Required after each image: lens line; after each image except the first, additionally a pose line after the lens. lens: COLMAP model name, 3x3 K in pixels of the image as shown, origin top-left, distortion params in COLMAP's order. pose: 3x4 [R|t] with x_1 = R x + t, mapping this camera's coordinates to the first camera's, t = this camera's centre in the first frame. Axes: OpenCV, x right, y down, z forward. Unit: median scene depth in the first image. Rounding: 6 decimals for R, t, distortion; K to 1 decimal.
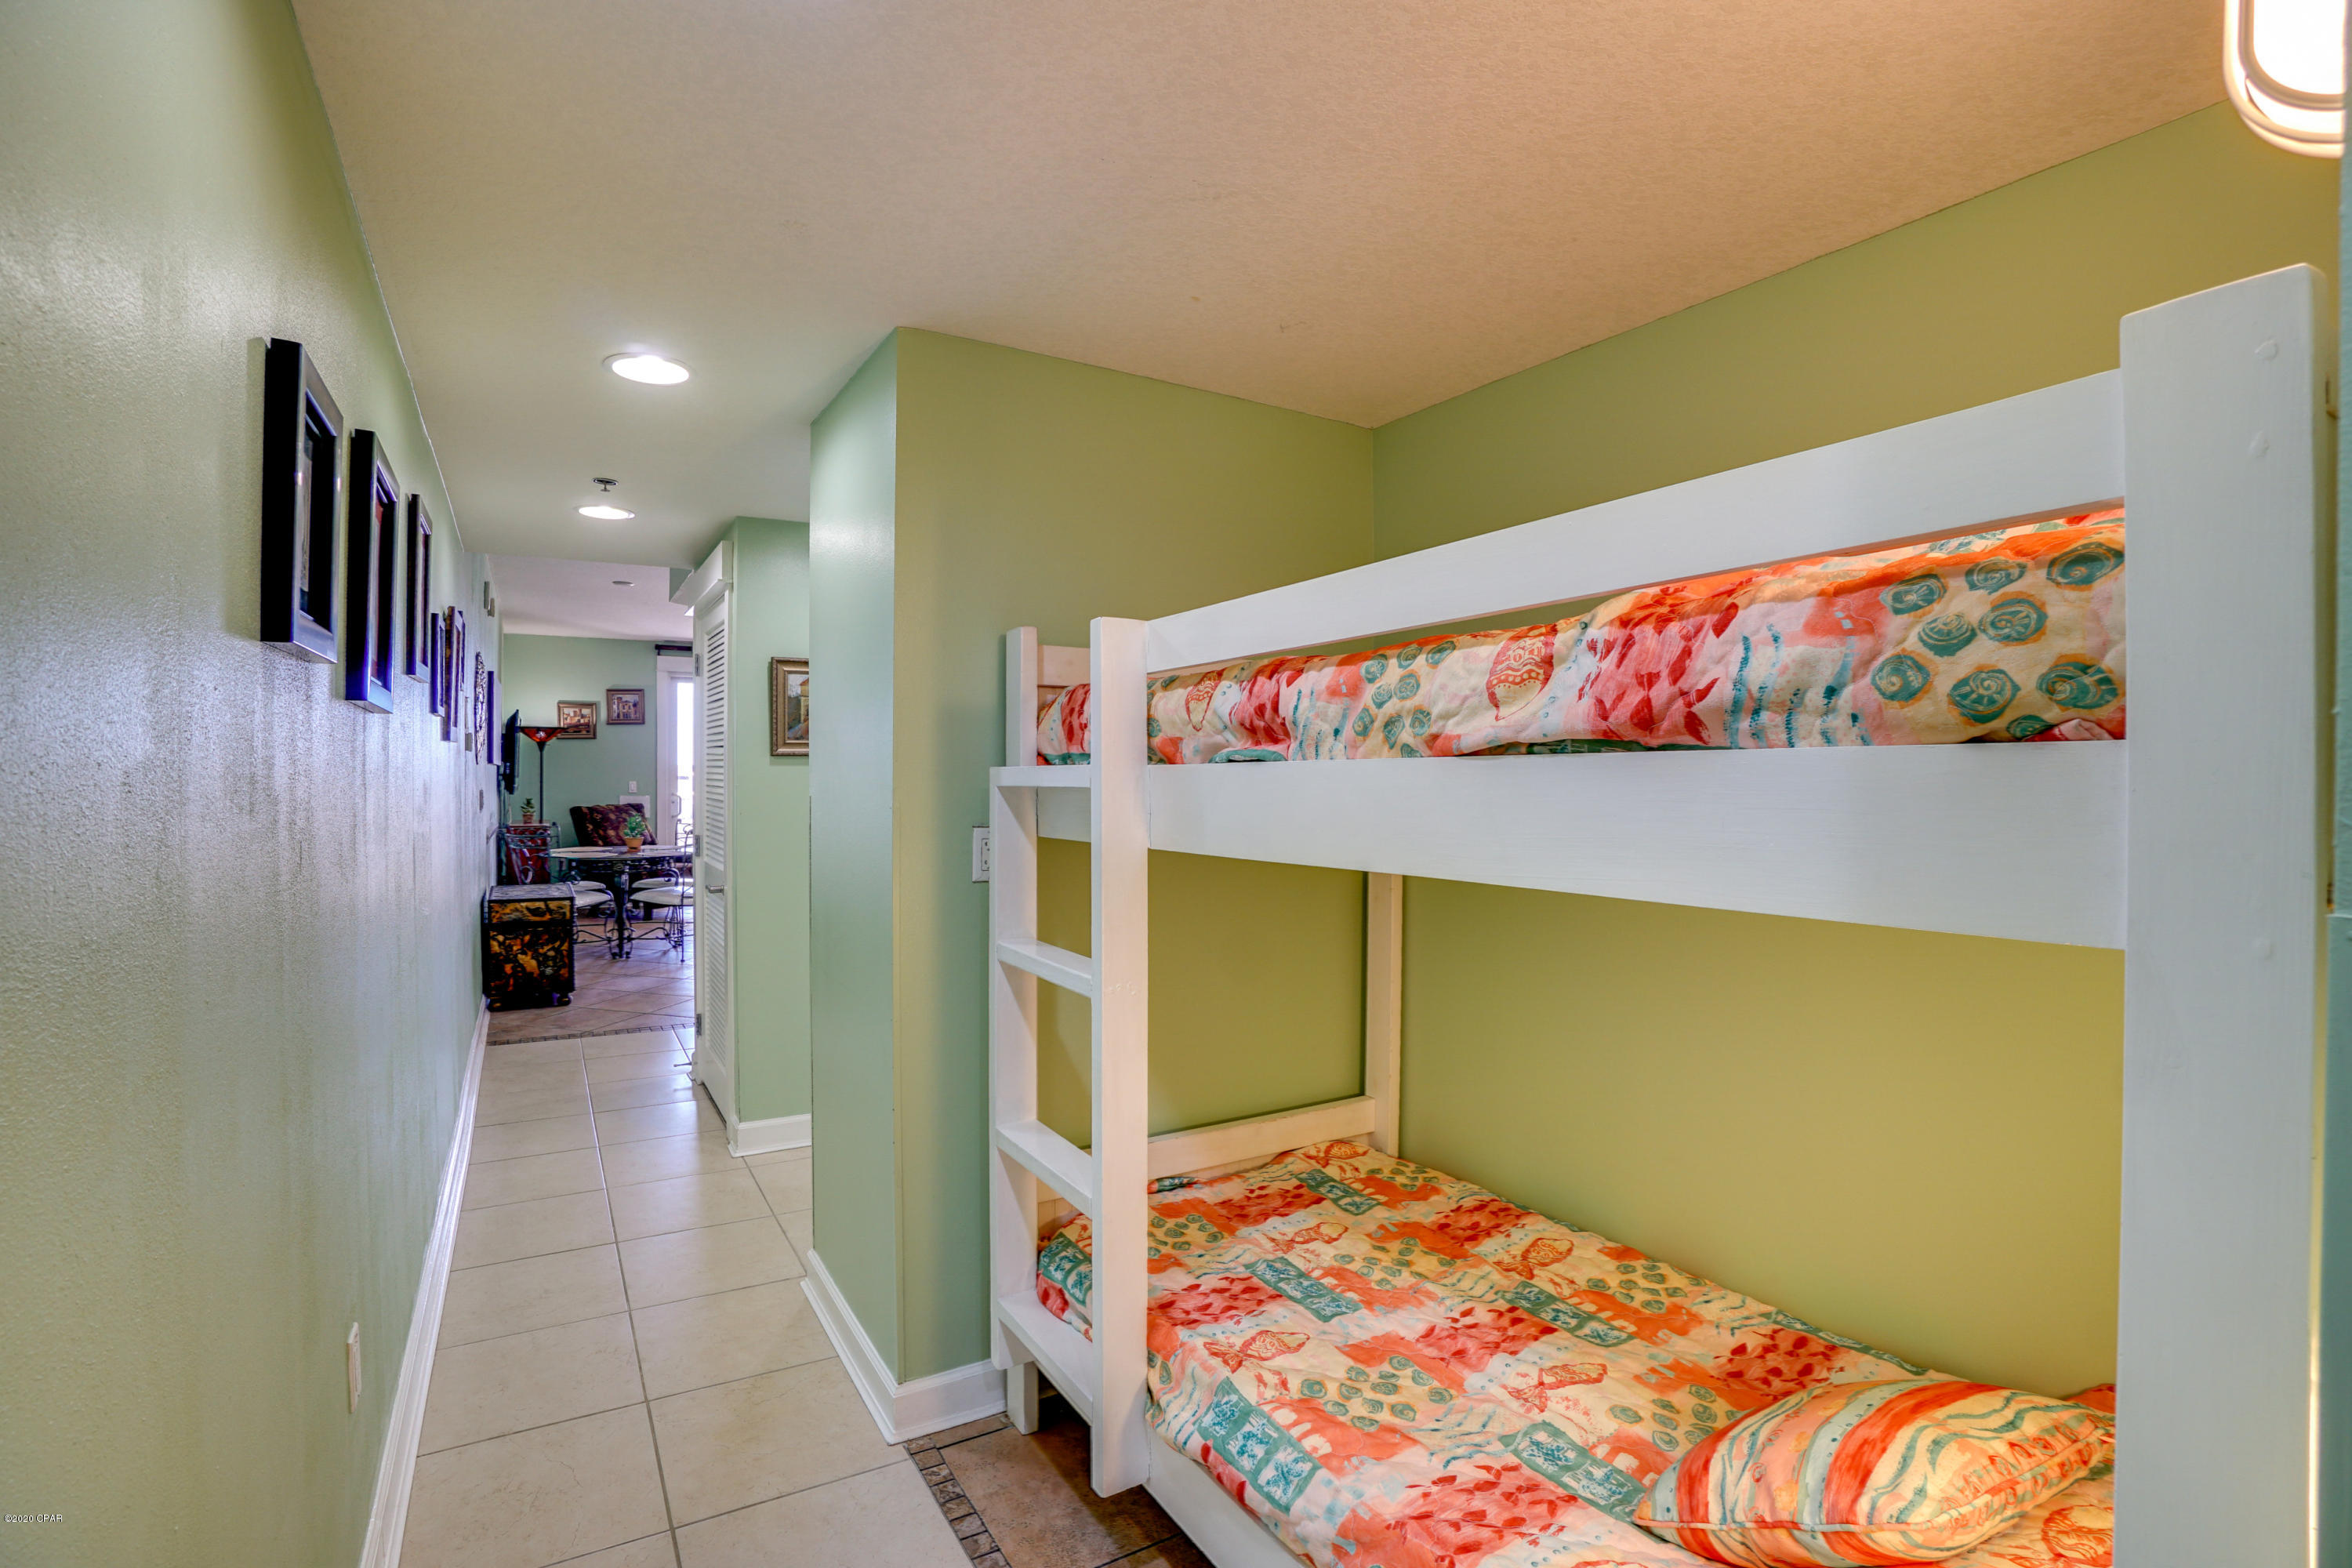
lens RADIAL K [[1094.0, 0, 1179.0], [0, 1094.0, 776.0], [0, 0, 1]] dist [-0.057817, 0.016015]
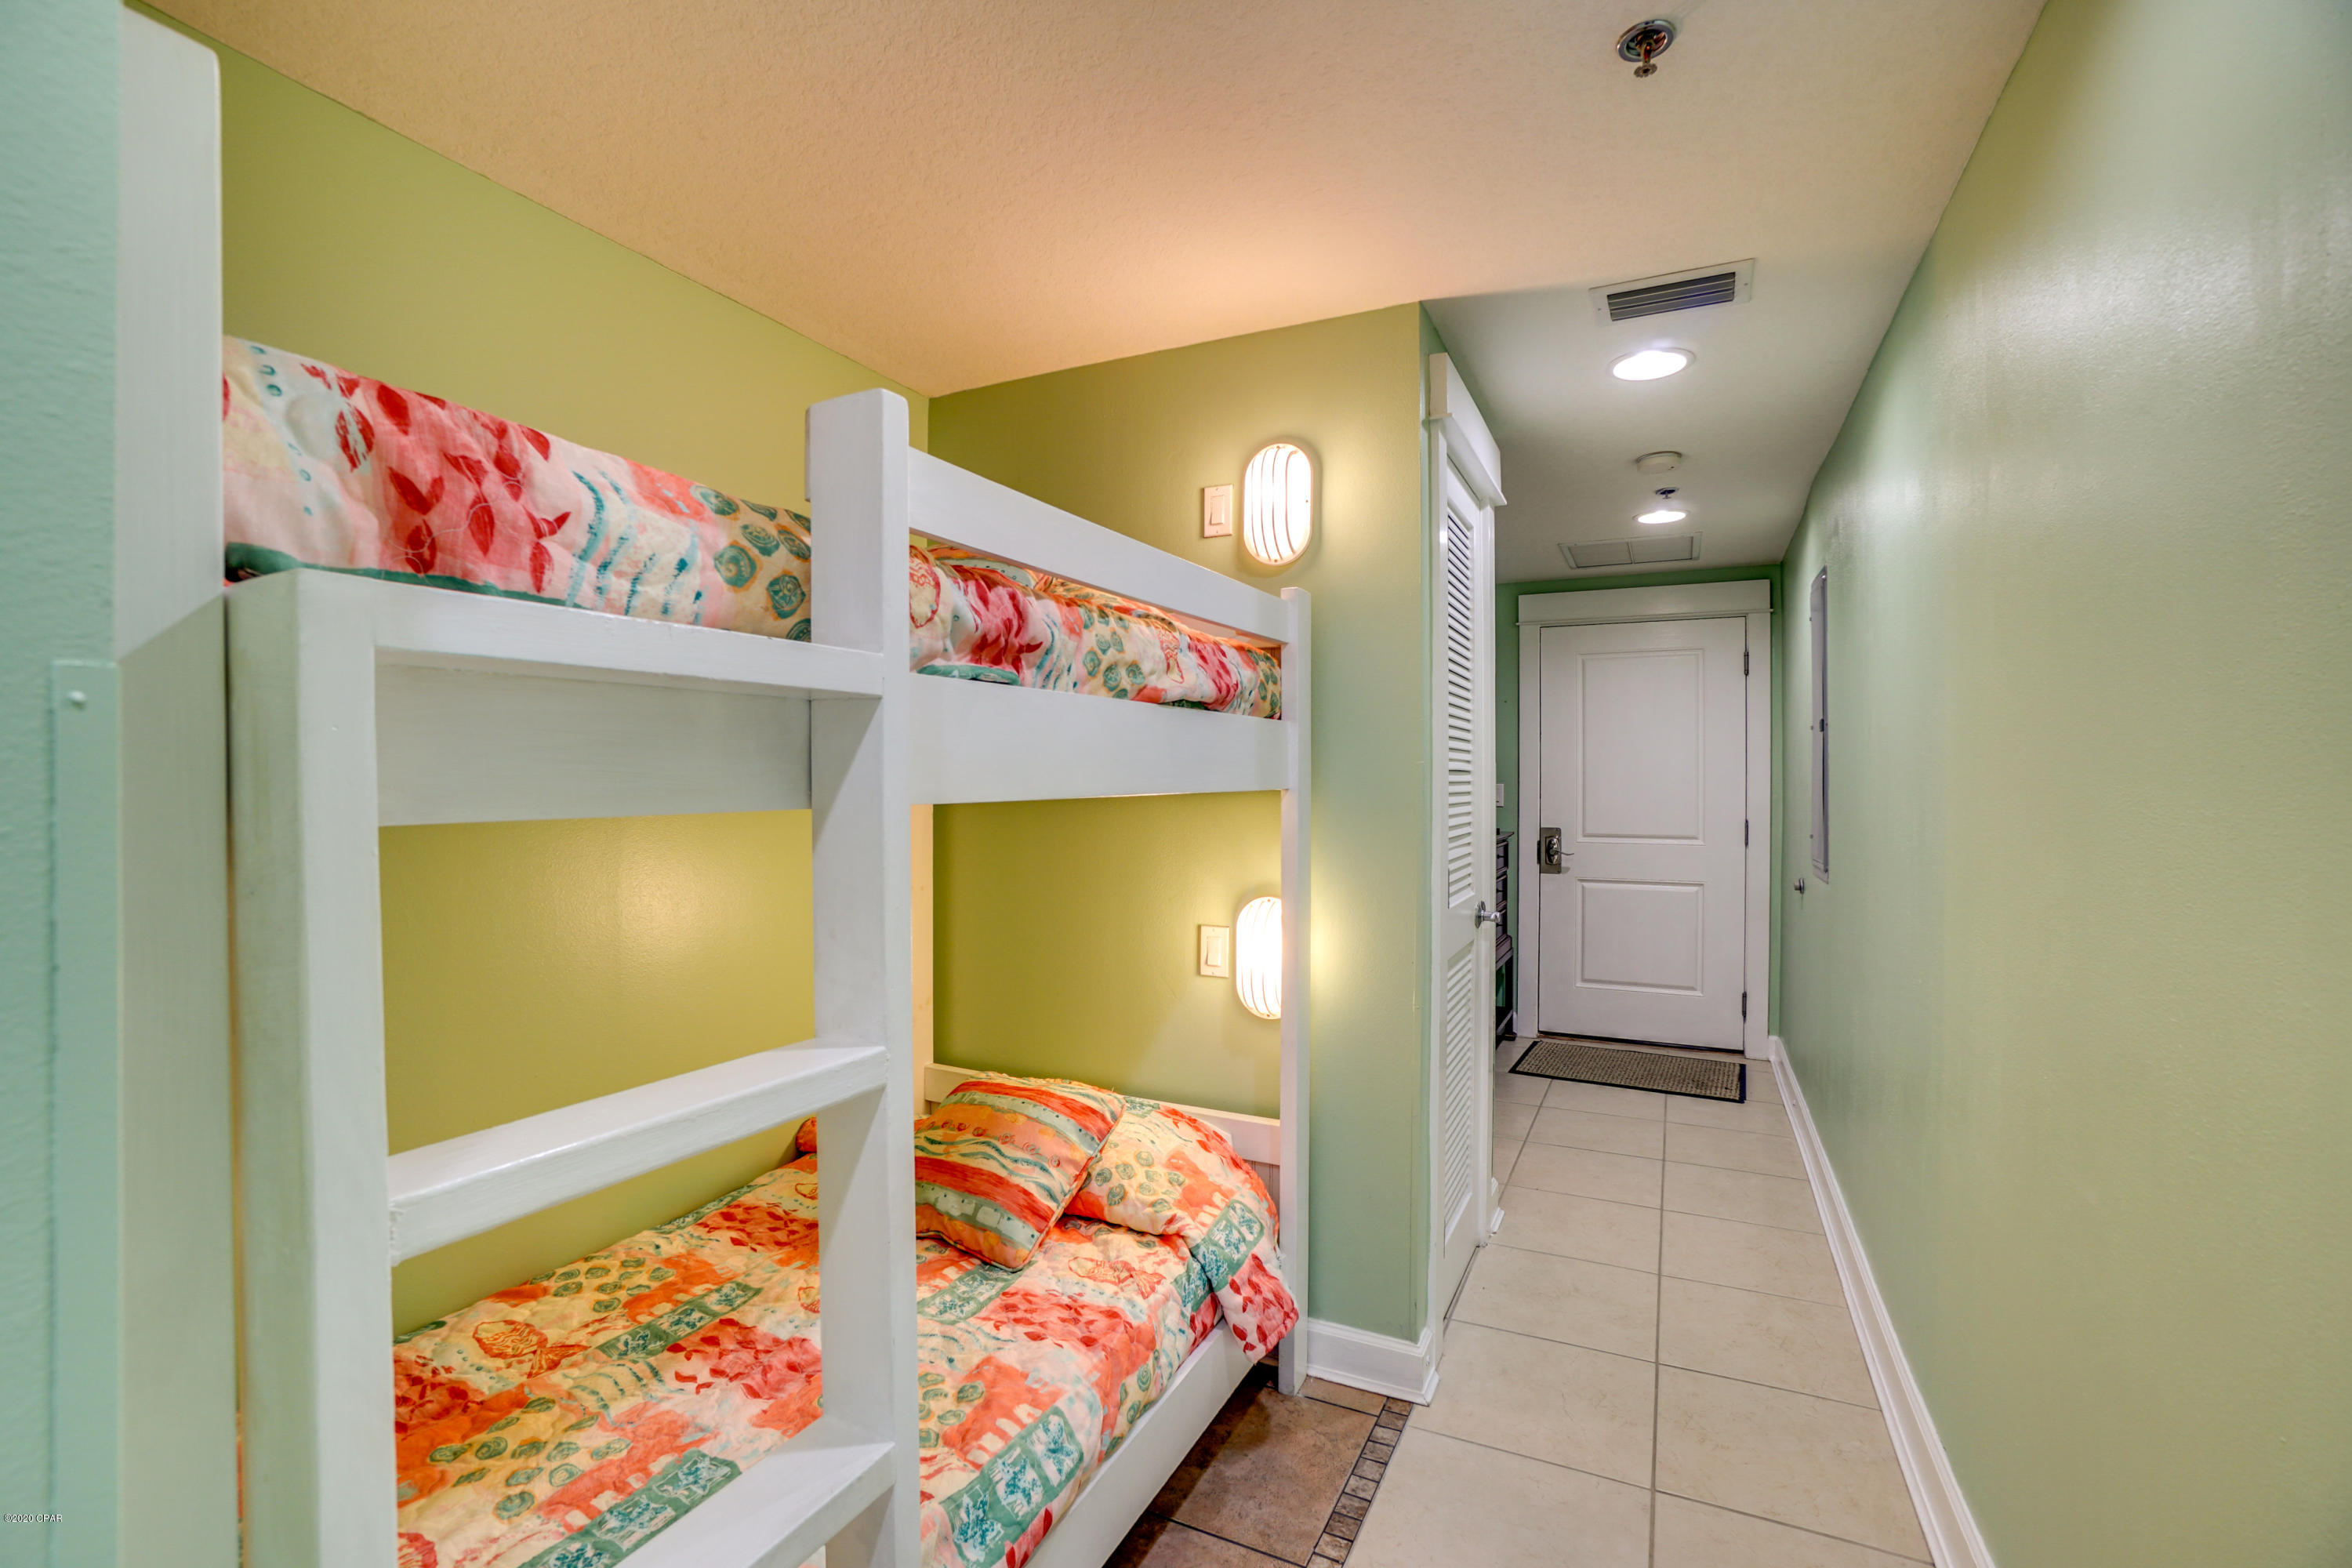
lens RADIAL K [[1039.9, 0, 1160.5], [0, 1039.9, 778.6], [0, 0, 1]] dist [-0.047432, 0.007203]
pose [[-0.529227, -0.009835, 0.848423, -0.609314], [-0.008028, 0.999946, 0.006584, 0.047813], [-0.848442, -0.003326, -0.529278, 1.205040]]
